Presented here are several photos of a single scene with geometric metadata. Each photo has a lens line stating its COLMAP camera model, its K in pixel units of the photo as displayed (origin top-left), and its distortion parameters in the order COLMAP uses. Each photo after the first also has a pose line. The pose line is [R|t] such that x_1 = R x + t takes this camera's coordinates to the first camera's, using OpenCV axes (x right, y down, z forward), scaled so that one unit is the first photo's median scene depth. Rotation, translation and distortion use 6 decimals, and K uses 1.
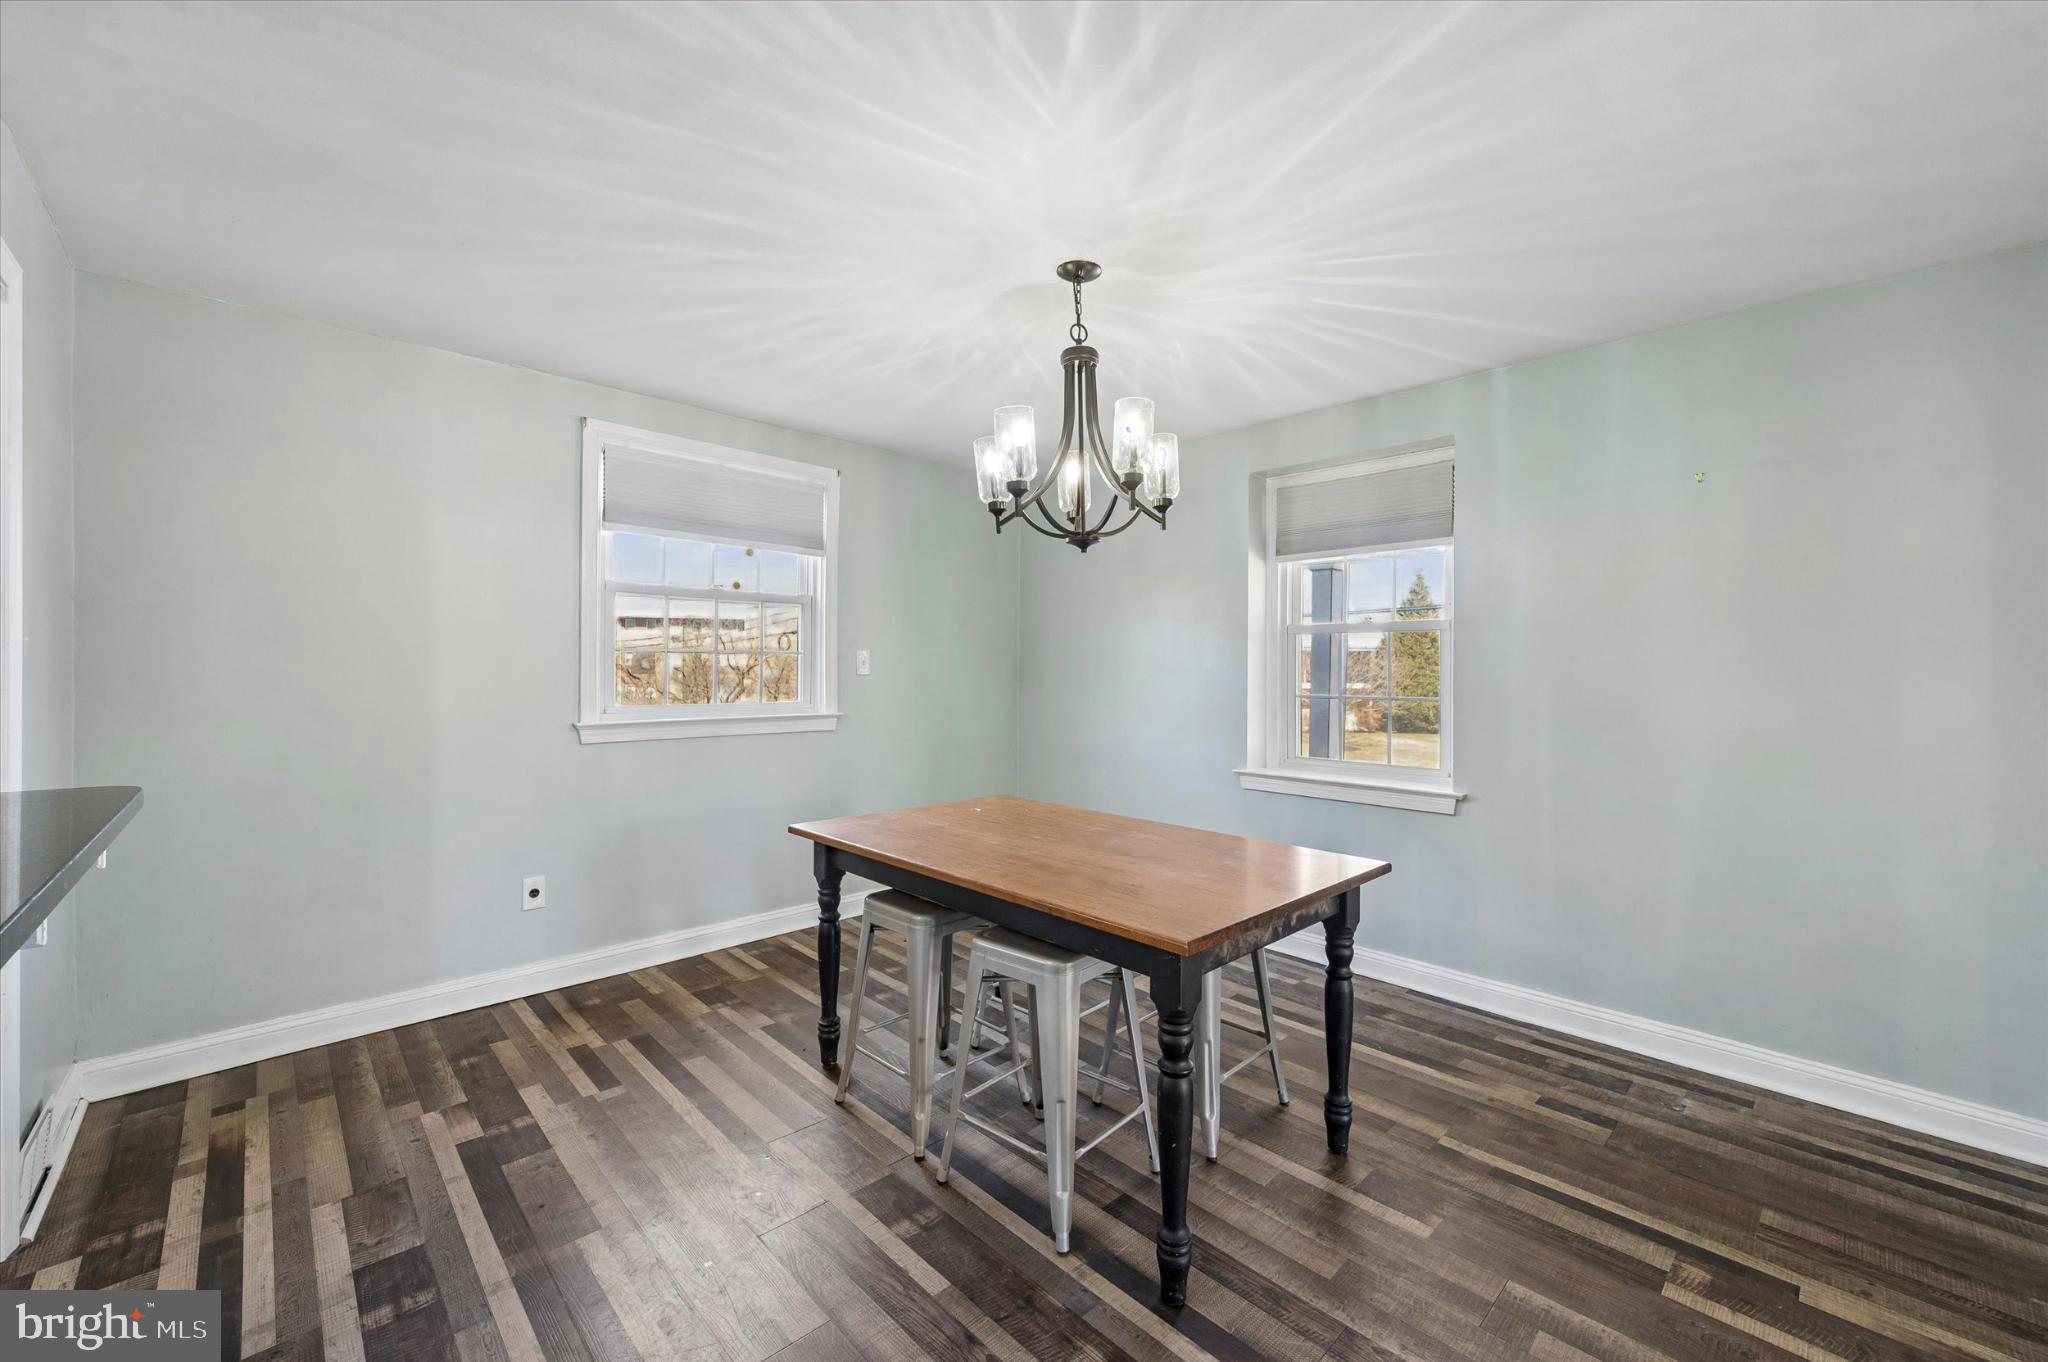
lens RADIAL K [[812.8, 0, 1024.4], [0, 812.8, 672.6], [0, 0, 1]] dist [0.000109, 0.000098]
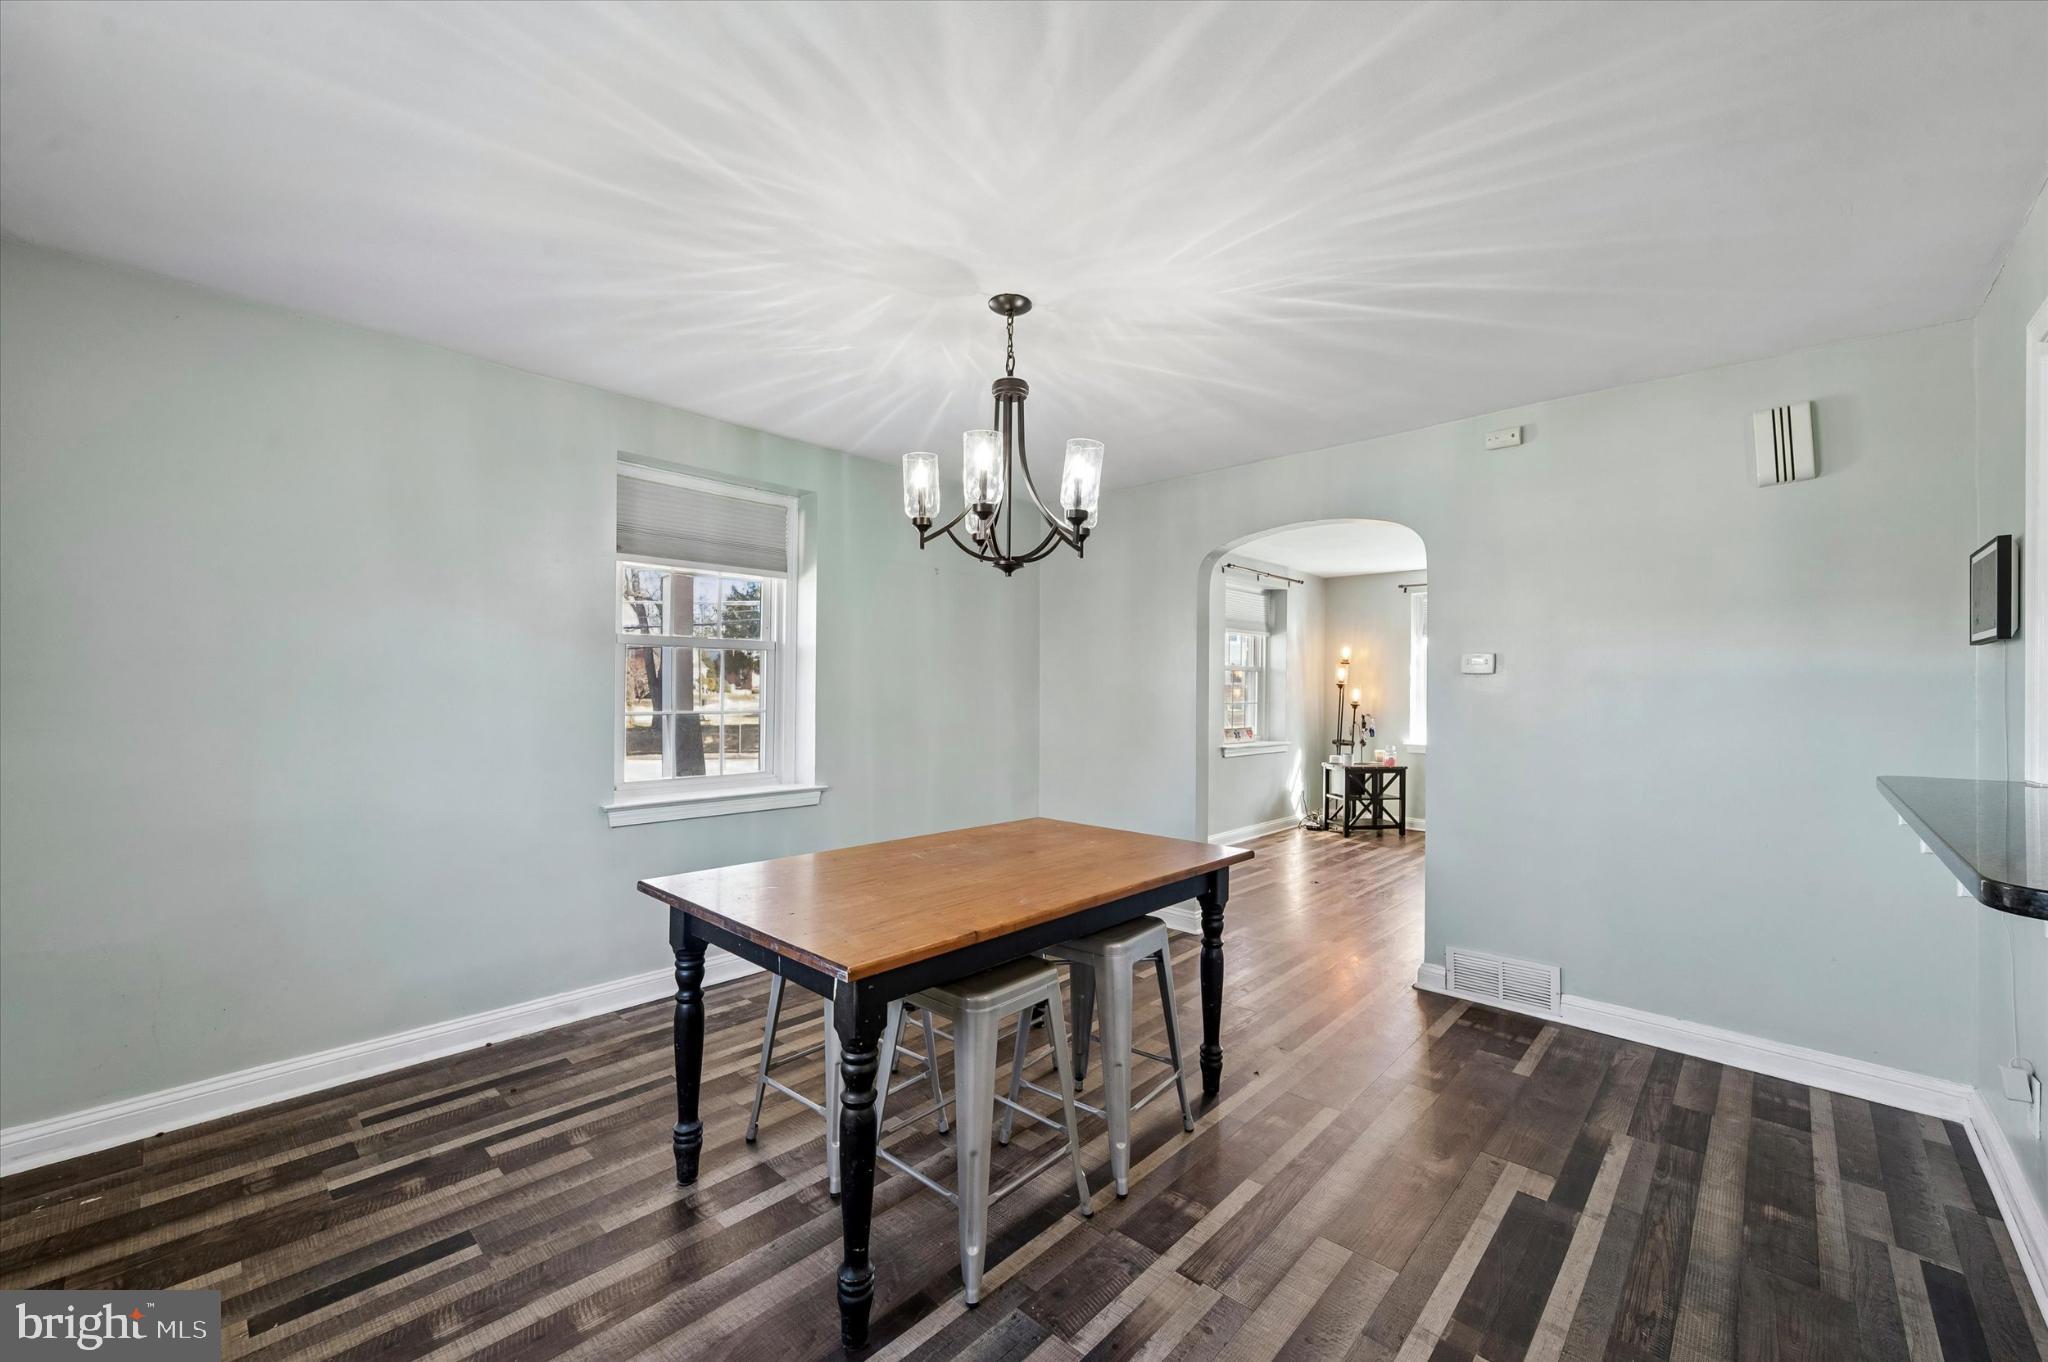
lens RADIAL K [[817.5, 0, 1024.0], [0, 817.5, 681.0], [0, 0, 1]] dist [-0.010499, 0.000002]
pose [[-0.055205, 0.007992, 0.998443, -0.972907], [-0.006023, 0.999947, -0.008337, -0.003233], [-0.998457, -0.006474, -0.055154, 1.037268]]
